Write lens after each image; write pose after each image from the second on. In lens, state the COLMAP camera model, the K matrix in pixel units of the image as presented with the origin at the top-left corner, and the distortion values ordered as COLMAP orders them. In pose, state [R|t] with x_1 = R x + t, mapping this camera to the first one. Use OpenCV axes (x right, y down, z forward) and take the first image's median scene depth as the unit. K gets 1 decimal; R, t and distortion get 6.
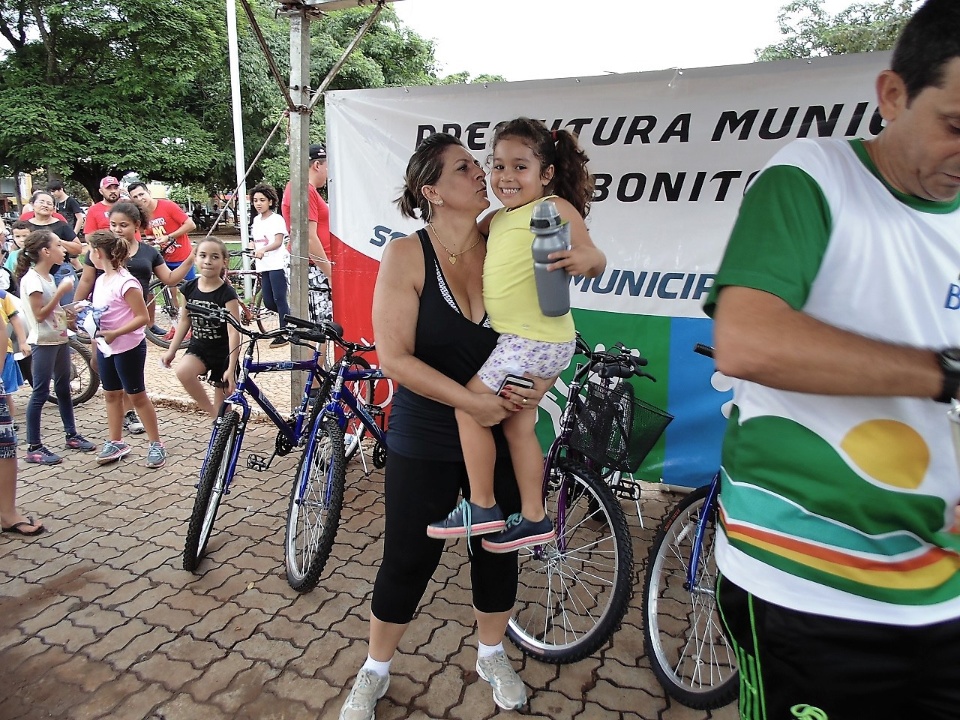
lens RADIAL K [[716.9, 0, 486.4], [0, 716.9, 354.7], [0, 0, 1]] dist [-0.024541, 0.003185]
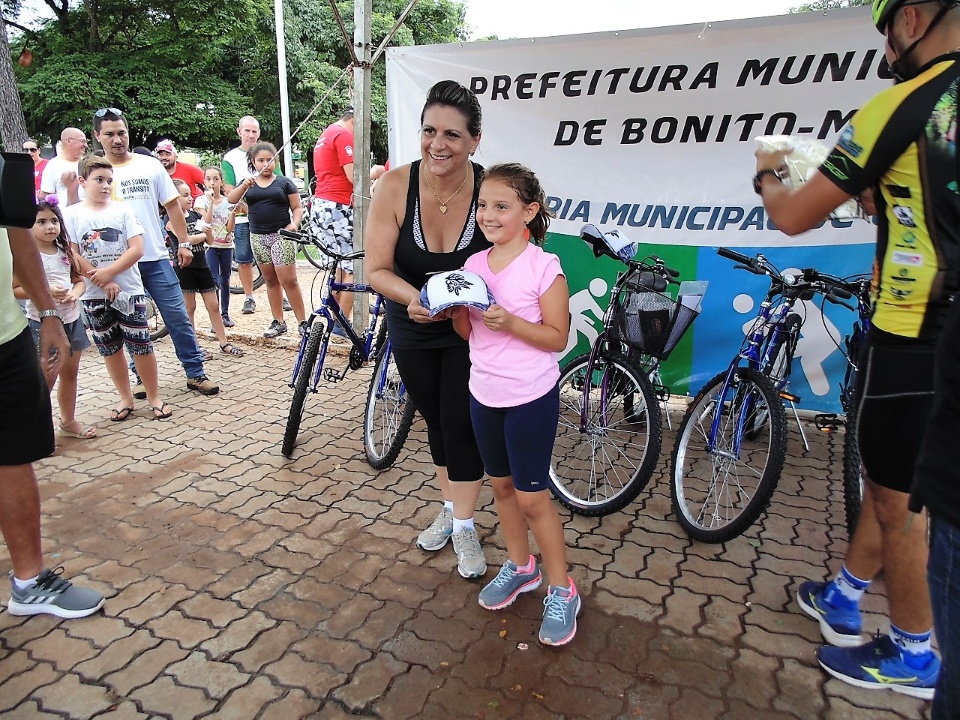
lens RADIAL K [[716.9, 0, 485.9], [0, 716.9, 354.5], [0, 0, 1]] dist [-0.024541, 0.003185]
pose [[0.999322, 0.004355, -0.036567, -0.033852], [-0.002799, 0.999093, 0.042493, 0.070495], [0.036719, -0.042362, 0.998427, -0.142739]]
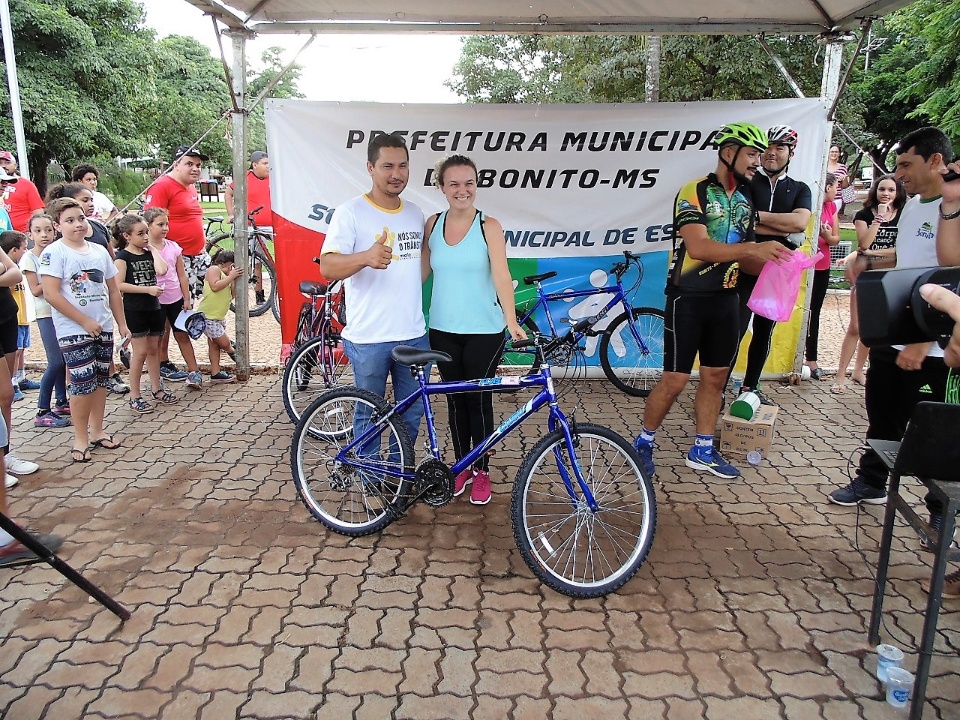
lens RADIAL K [[716.9, 0, 485.2], [0, 716.9, 351.6], [0, 0, 1]] dist [-0.024541, 0.003185]
pose [[0.915797, -0.088577, 0.391753, -0.476514], [0.074027, 0.995893, 0.052124, 0.049415], [-0.394761, -0.018735, 0.918593, -0.388709]]
